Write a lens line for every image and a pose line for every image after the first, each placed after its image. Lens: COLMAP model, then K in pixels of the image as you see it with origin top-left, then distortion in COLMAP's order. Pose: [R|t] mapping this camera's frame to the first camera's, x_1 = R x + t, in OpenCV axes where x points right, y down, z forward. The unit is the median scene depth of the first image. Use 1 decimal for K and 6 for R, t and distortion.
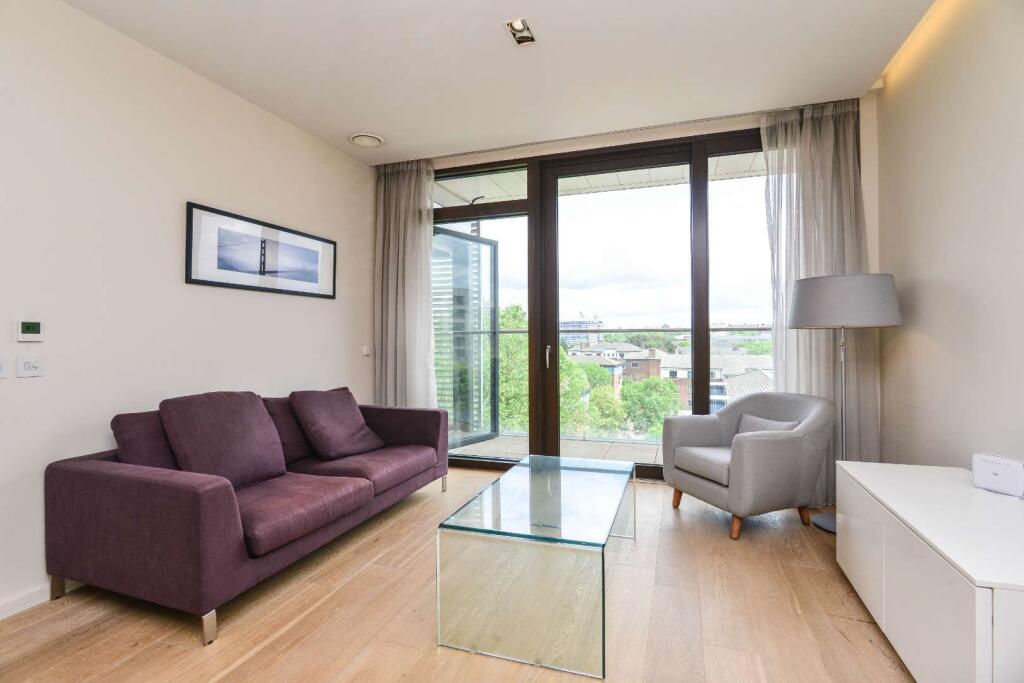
lens RADIAL K [[500.9, 0, 506.4], [0, 500.9, 338.7], [0, 0, 1]] dist [-0.012519, 0.000857]
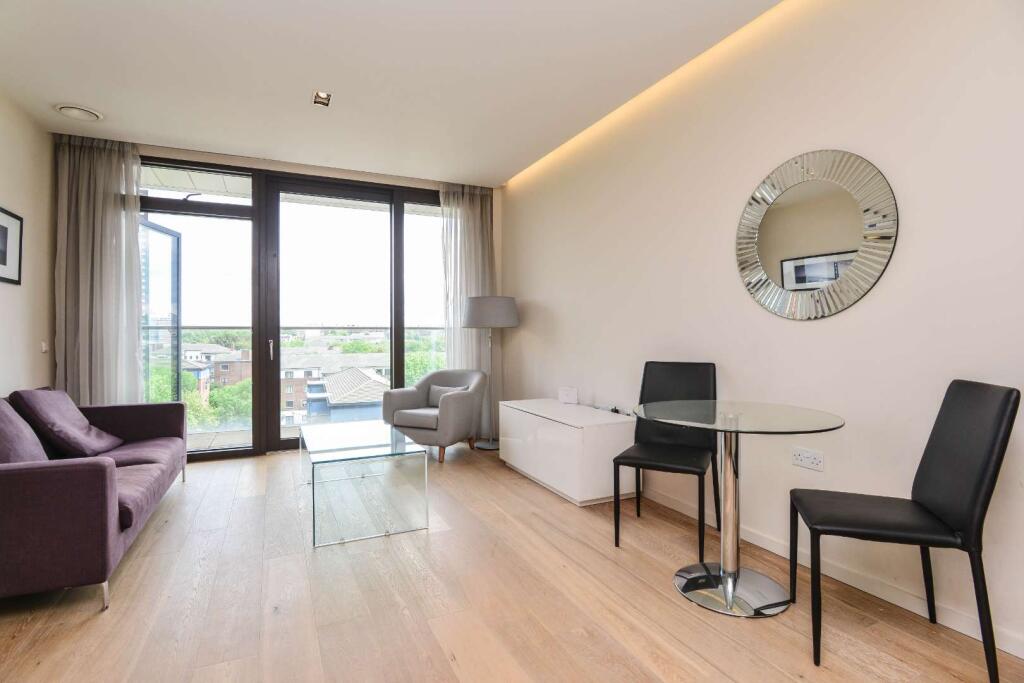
lens RADIAL K [[500.9, 0, 506.4], [0, 500.9, 338.7], [0, 0, 1]] dist [-0.012519, 0.000857]
pose [[0.717041, -0.000503, 0.697031, -0.338993], [0.000398, 1.000000, 0.000312, 0.011949], [-0.697031, 0.000054, 0.717041, -0.179087]]
